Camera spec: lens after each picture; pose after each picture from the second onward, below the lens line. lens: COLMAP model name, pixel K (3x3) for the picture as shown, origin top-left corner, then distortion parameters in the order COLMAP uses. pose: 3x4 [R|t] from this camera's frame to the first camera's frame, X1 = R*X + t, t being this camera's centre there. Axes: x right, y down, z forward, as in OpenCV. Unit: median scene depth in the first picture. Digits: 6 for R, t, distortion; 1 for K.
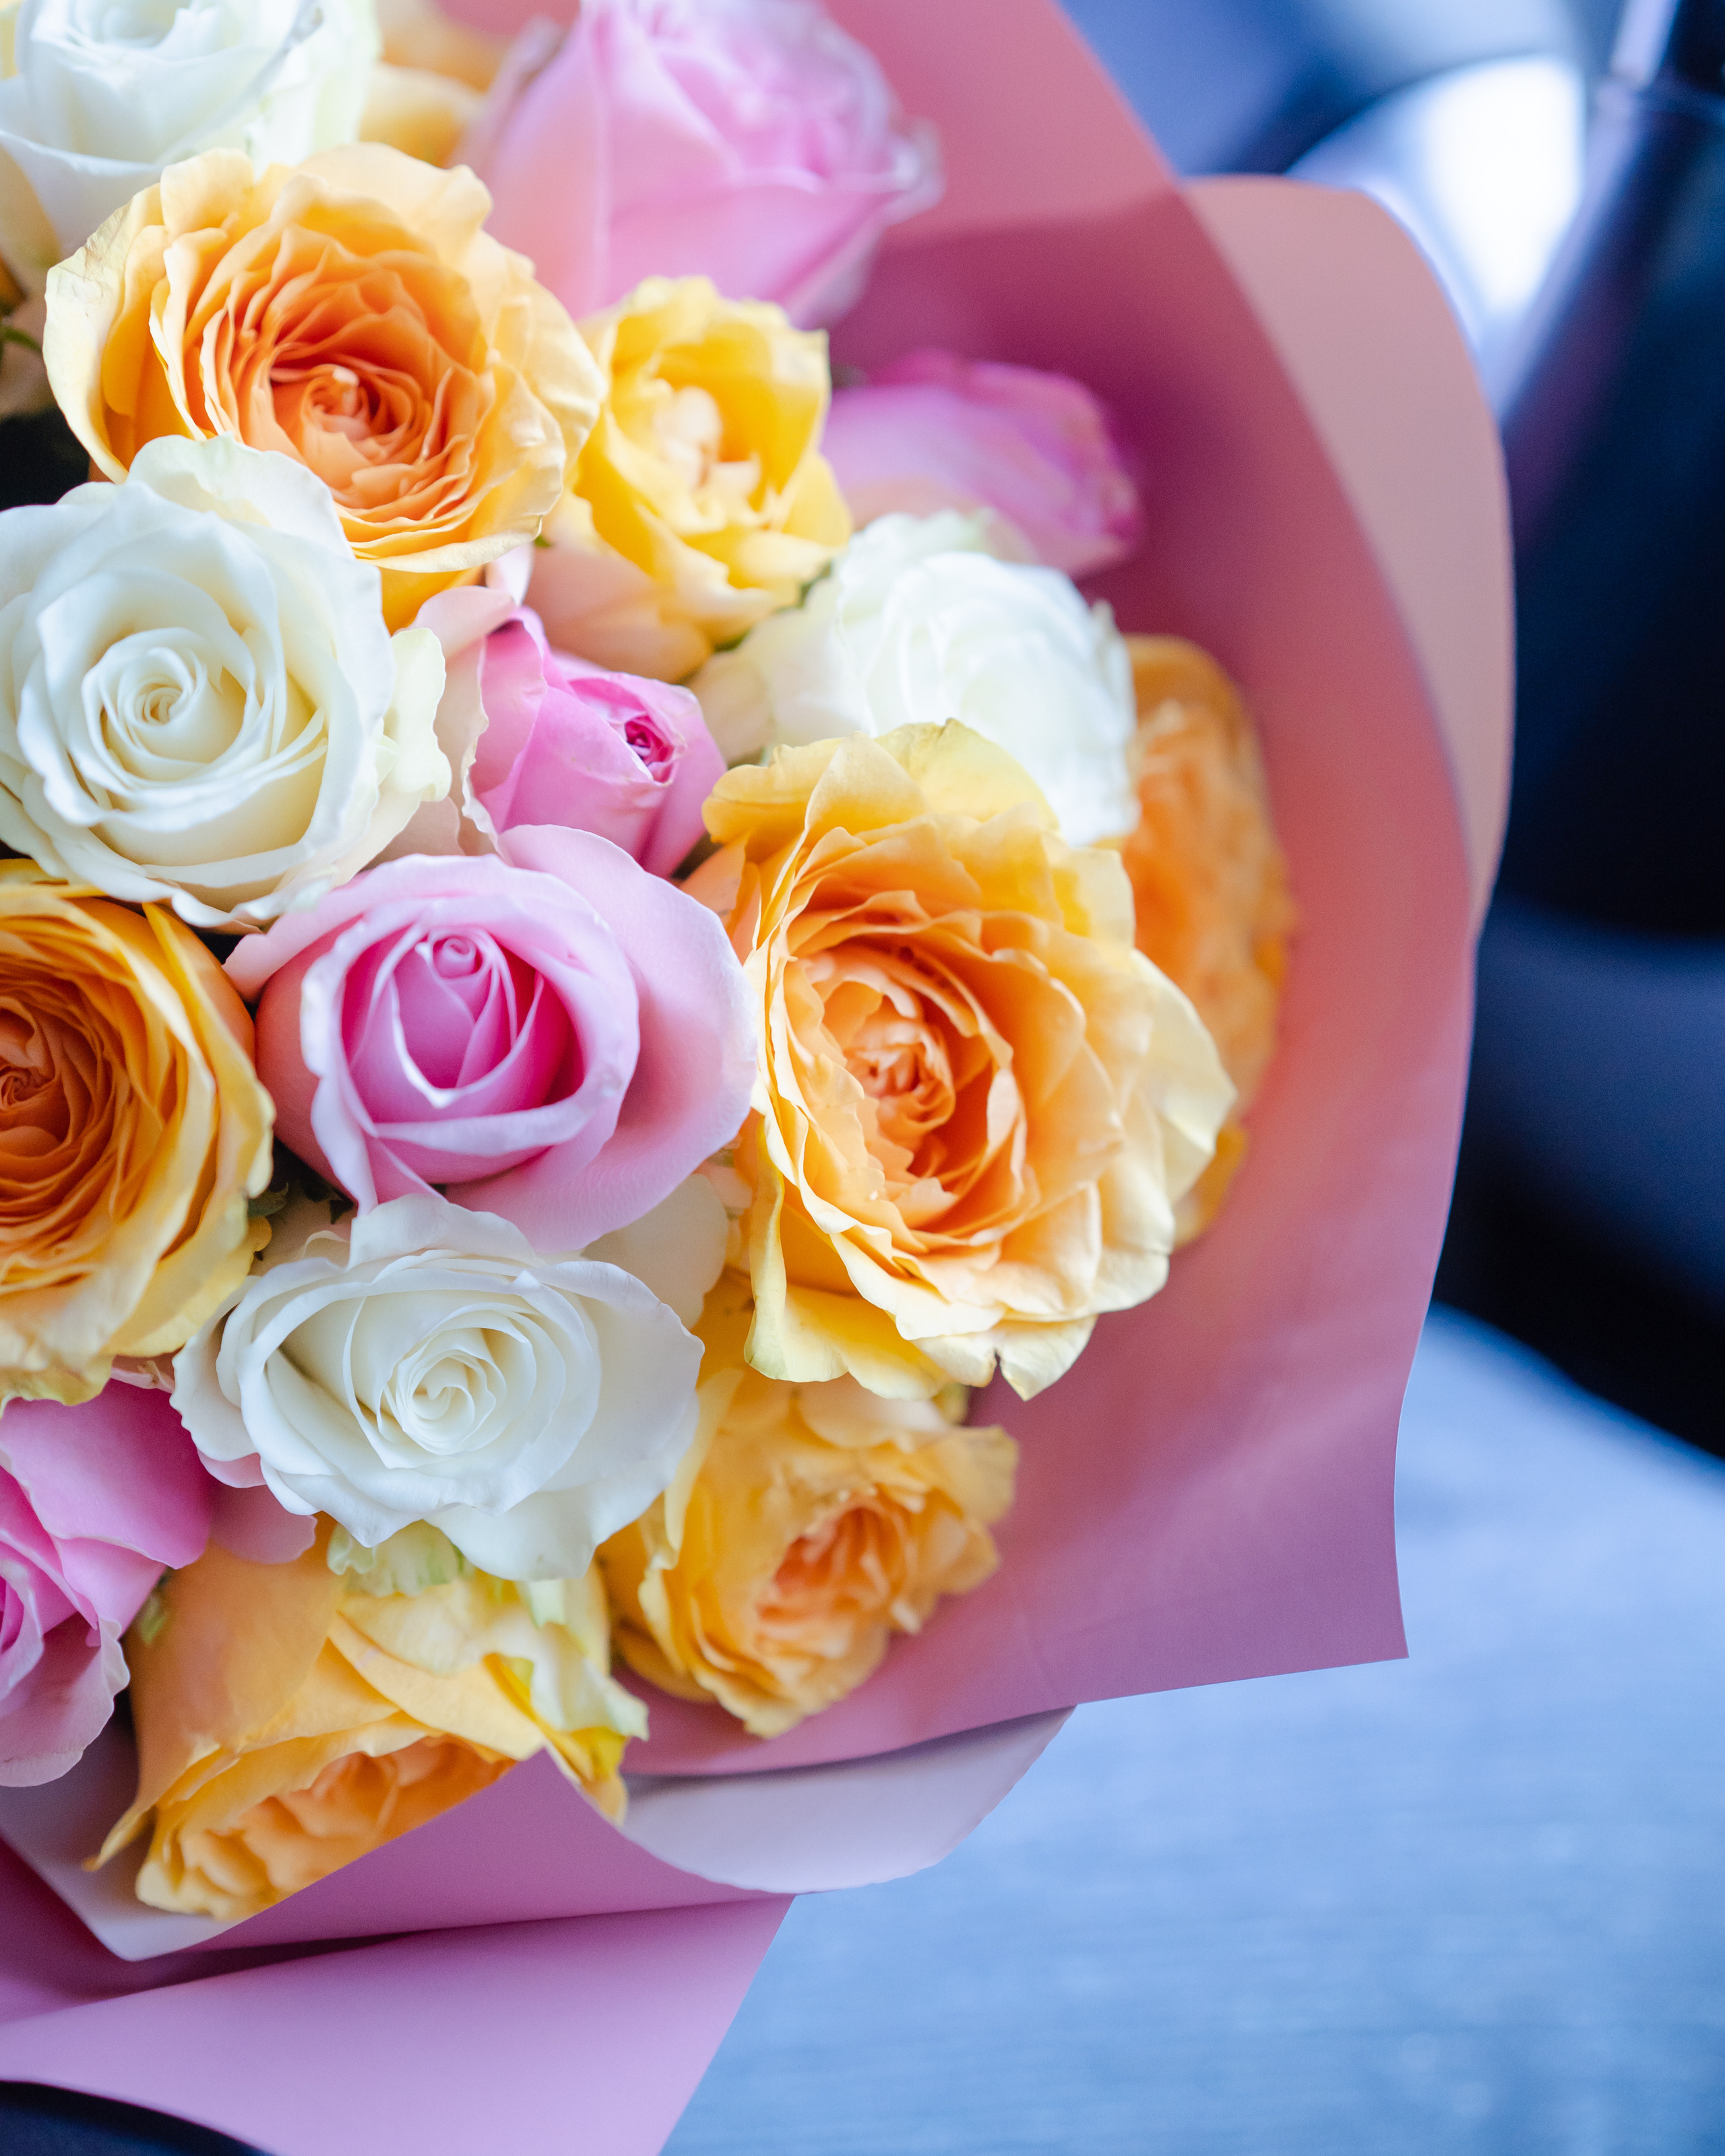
lens RADIAL K [[4063.3, 0, 862.5], [0, 4063.3, 1078.0], [0, 0, 1]] dist [0.313347, -4.000366]
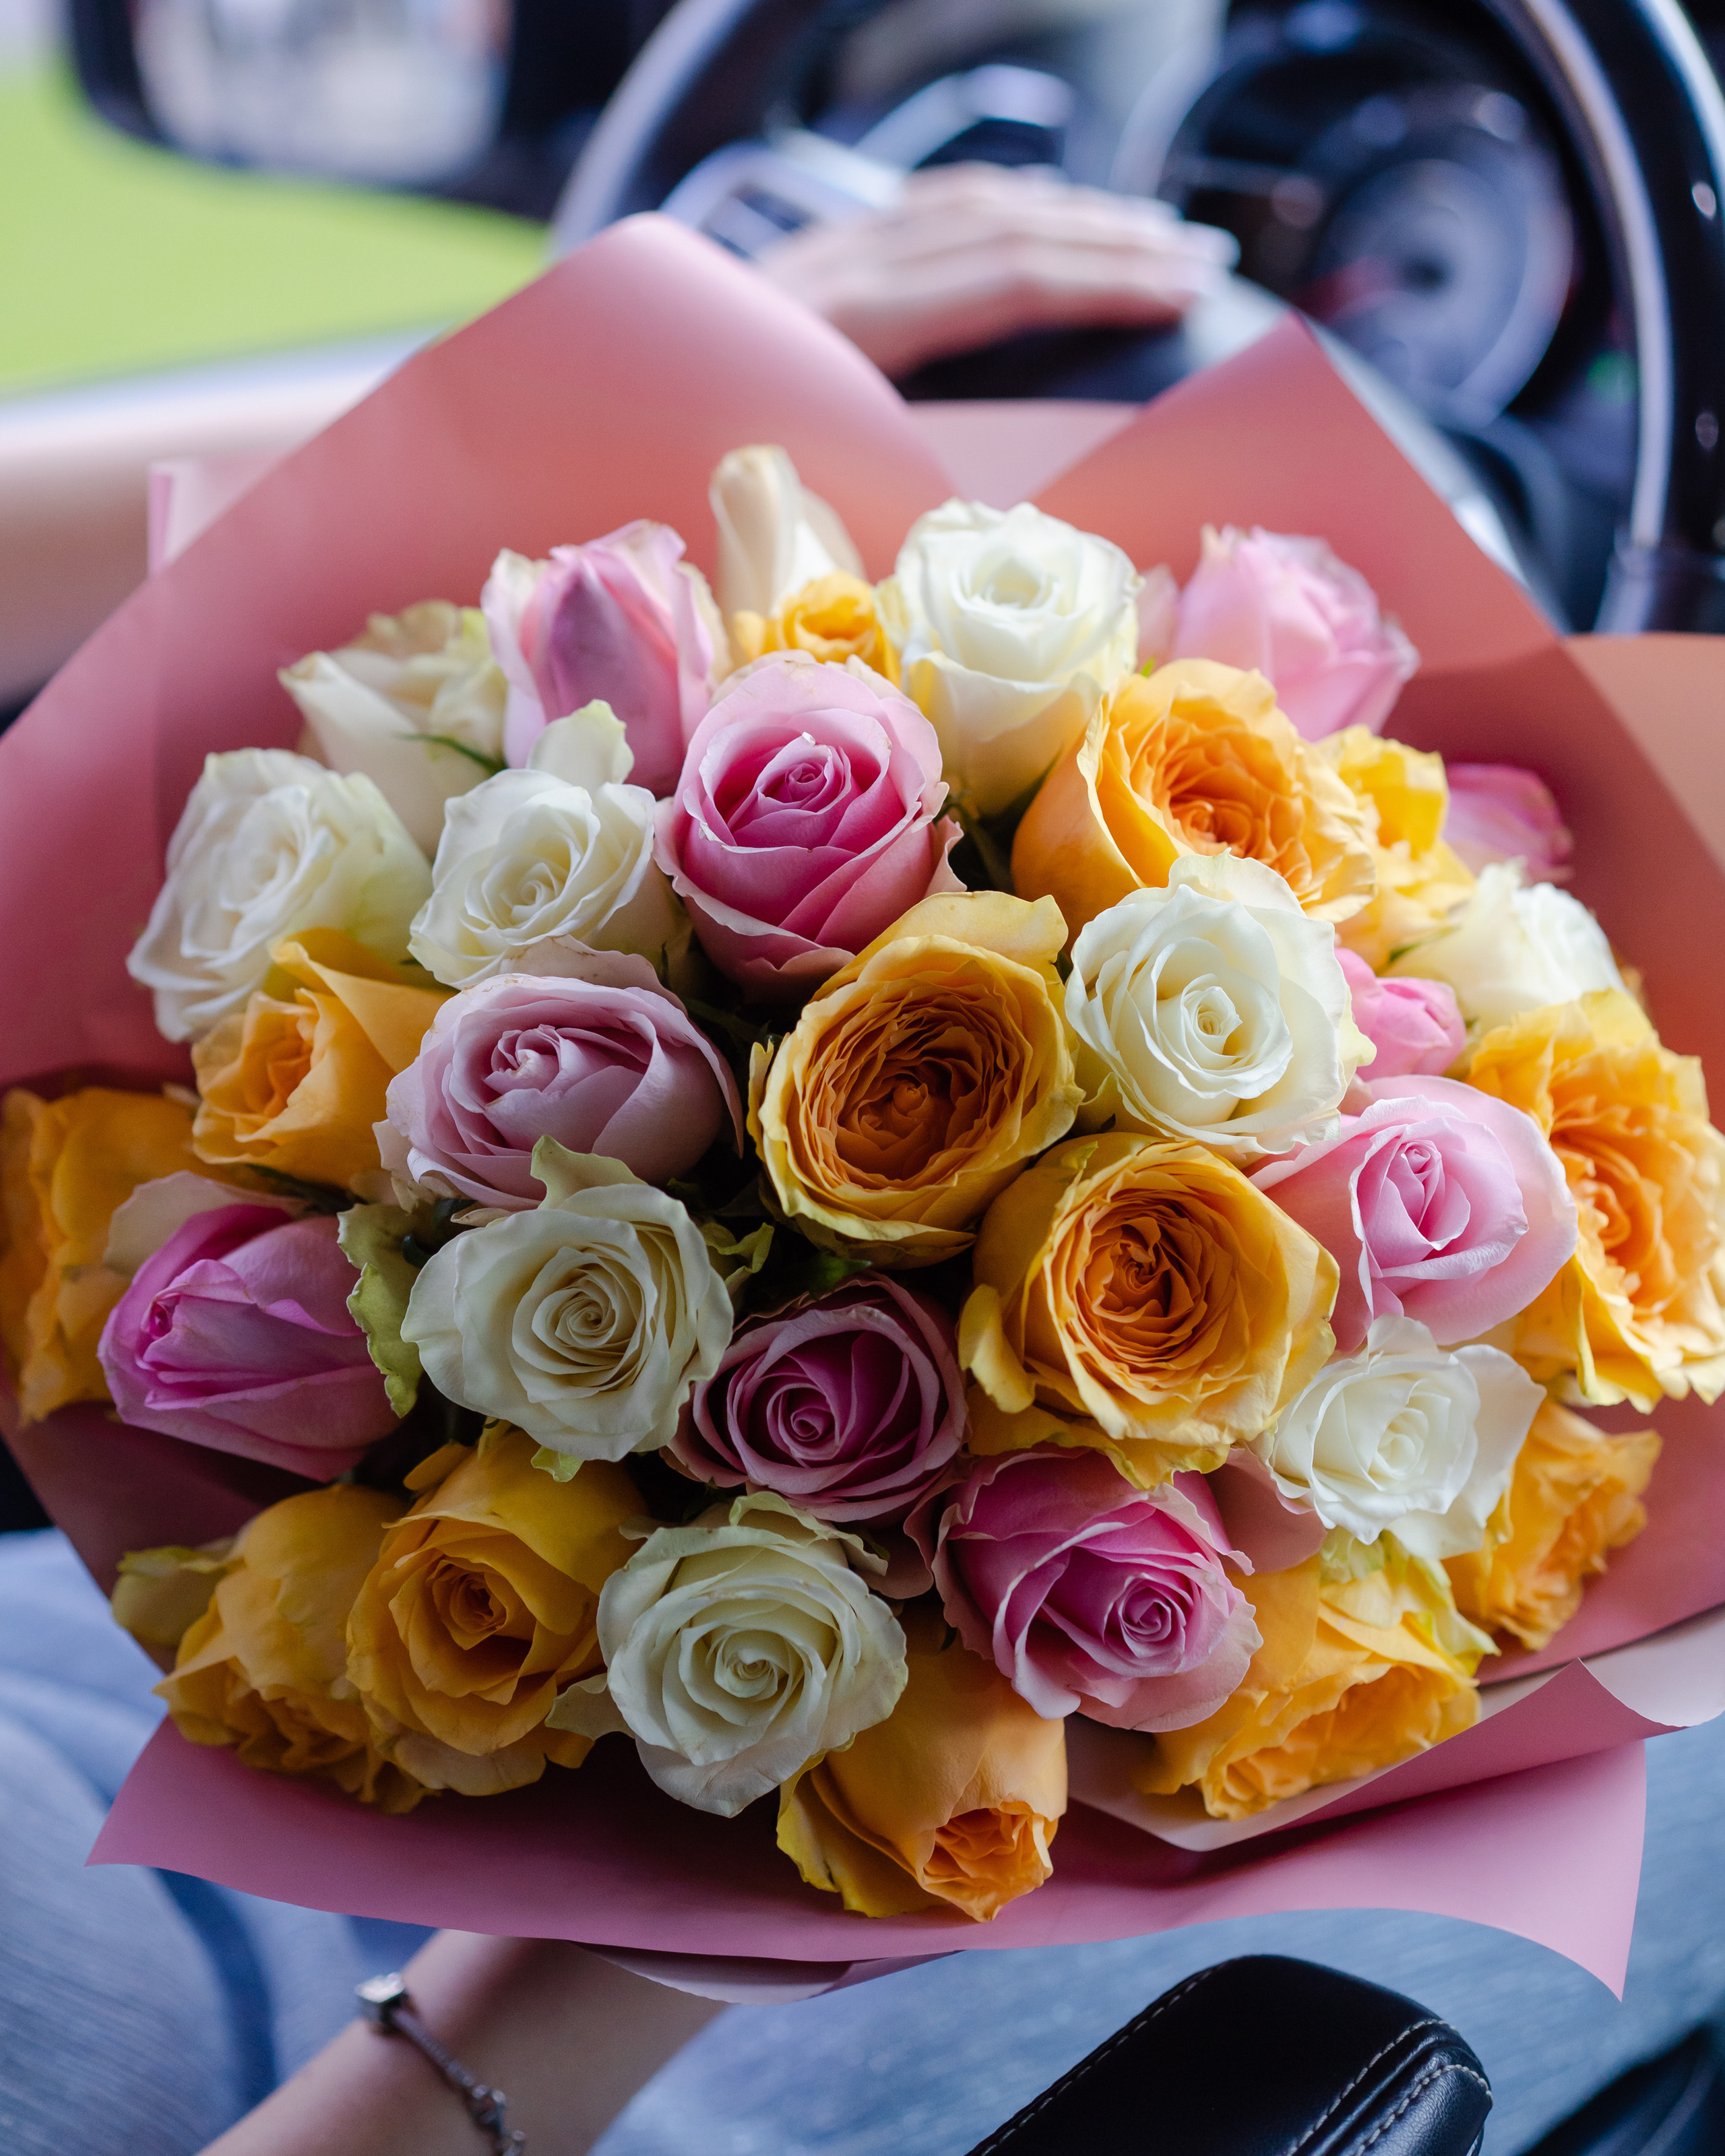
lens RADIAL K [[4063.3, 0, 862.5], [0, 4063.3, 1078.0], [0, 0, 1]] dist [0.313347, -4.000366]
pose [[0.955491, -0.102582, 0.276611, -0.695752], [0.121778, 0.991137, -0.053089, -0.002920], [-0.268713, 0.084411, 0.959514, -0.451356]]
